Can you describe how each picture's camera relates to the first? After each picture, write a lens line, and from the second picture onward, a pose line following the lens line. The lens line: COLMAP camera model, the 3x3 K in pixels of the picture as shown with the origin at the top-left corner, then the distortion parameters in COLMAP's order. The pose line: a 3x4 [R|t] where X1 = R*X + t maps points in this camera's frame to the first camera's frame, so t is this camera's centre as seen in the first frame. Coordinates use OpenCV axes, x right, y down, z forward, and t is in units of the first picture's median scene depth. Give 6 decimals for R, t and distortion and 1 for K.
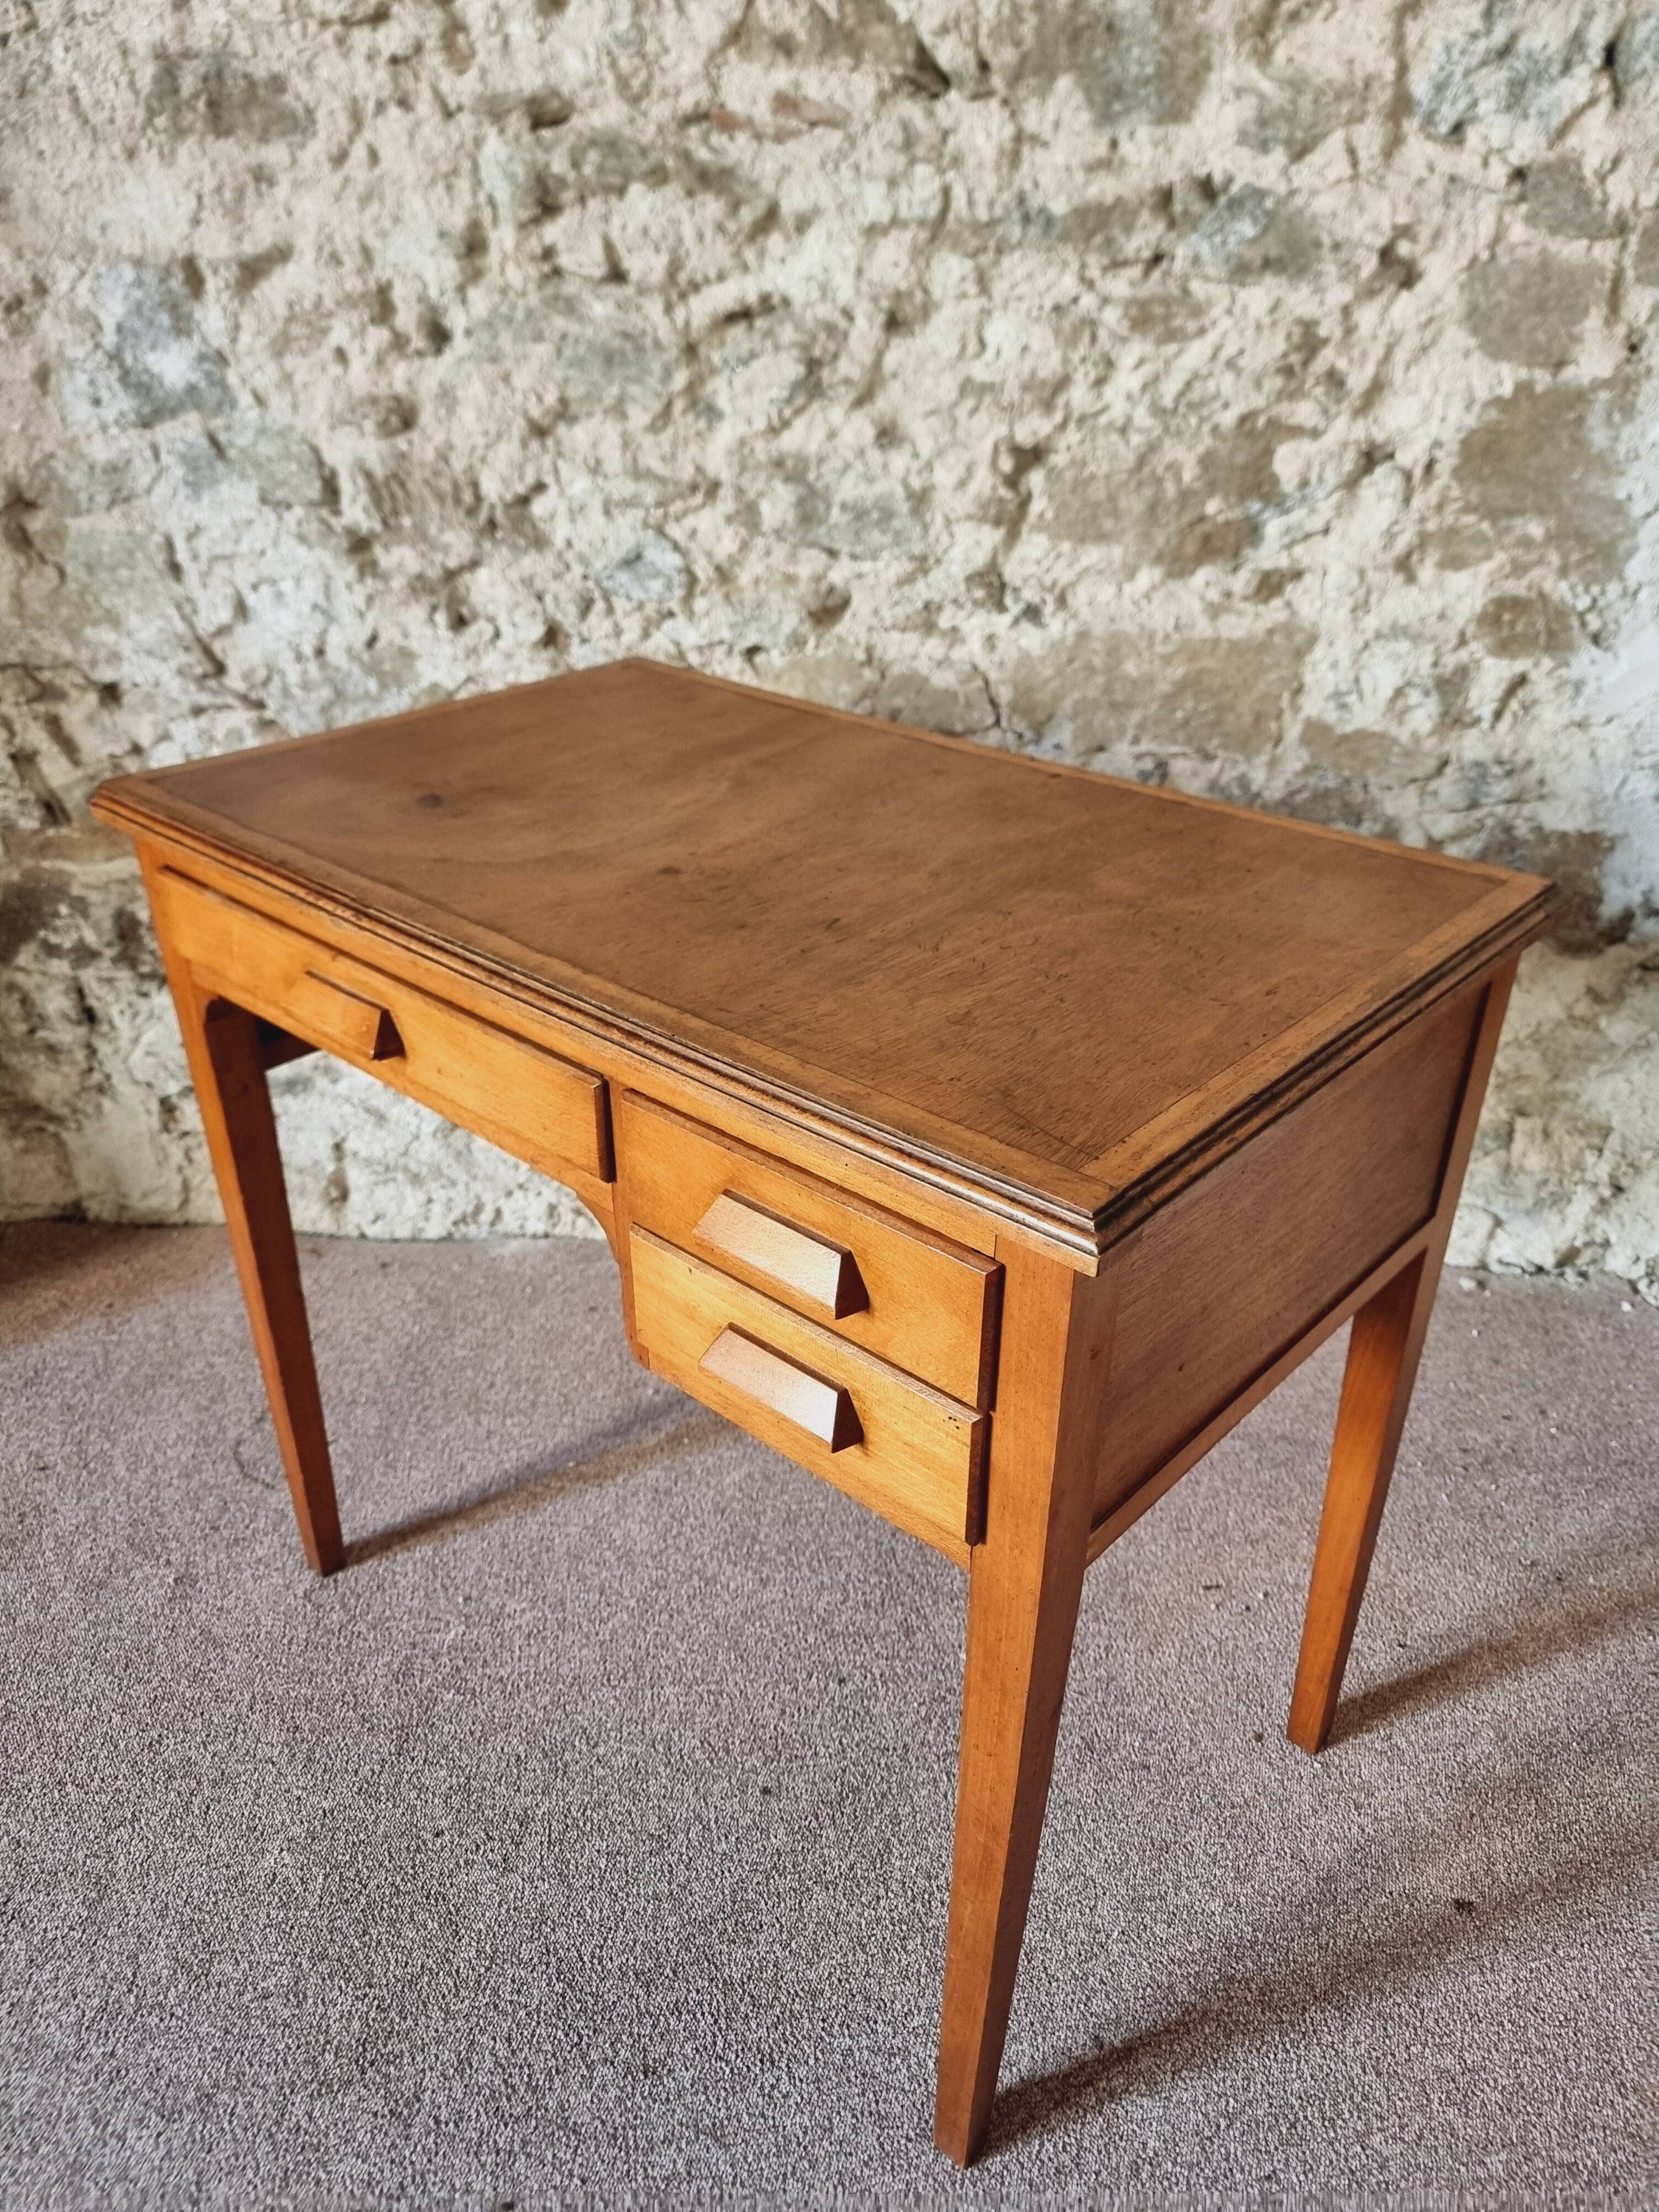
lens RADIAL K [[1547.8, 0, 816.4], [0, 1547.8, 1131.4], [0, 0, 1]] dist [0.044331, -0.044037]
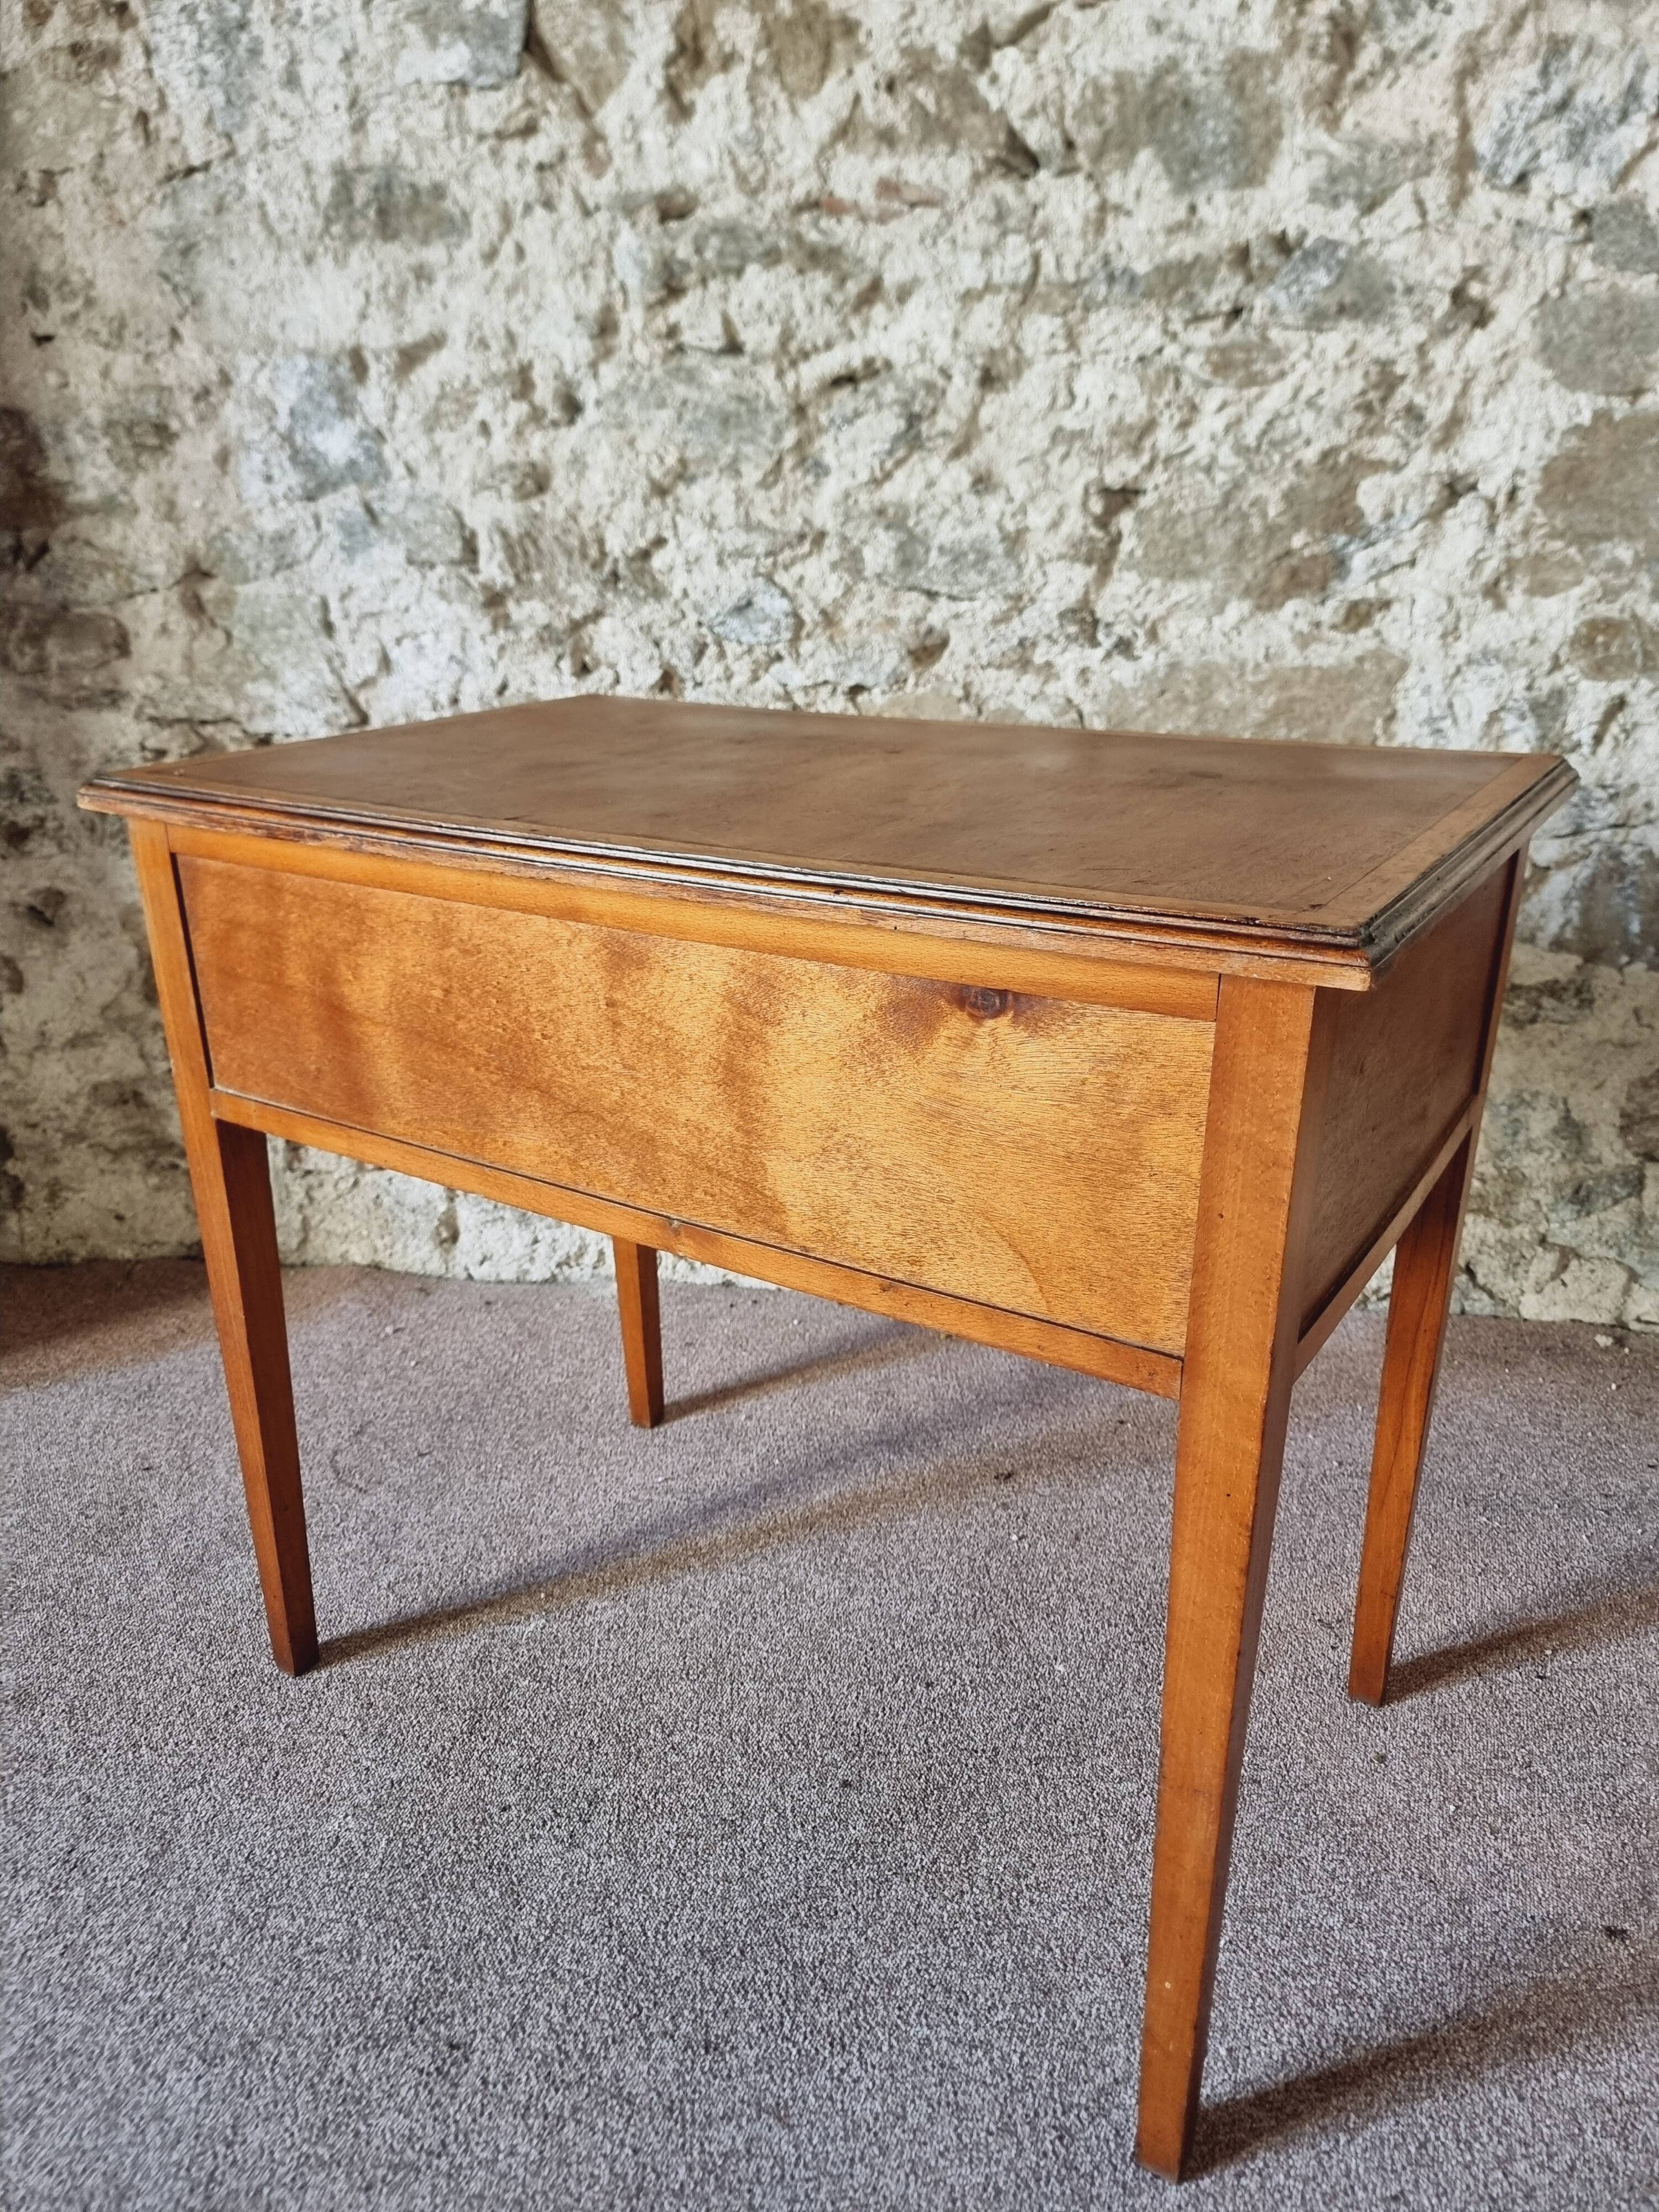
lens RADIAL K [[1540.9, 0, 806.9], [0, 1540.9, 1110.2], [0, 0, 1]] dist [0.043579, -0.039735]
pose [[0.996254, 0.005813, -0.086282, 0.020067], [-0.018068, 0.989709, -0.141947, 0.132521], [0.084569, 0.142974, 0.986107, 0.006511]]
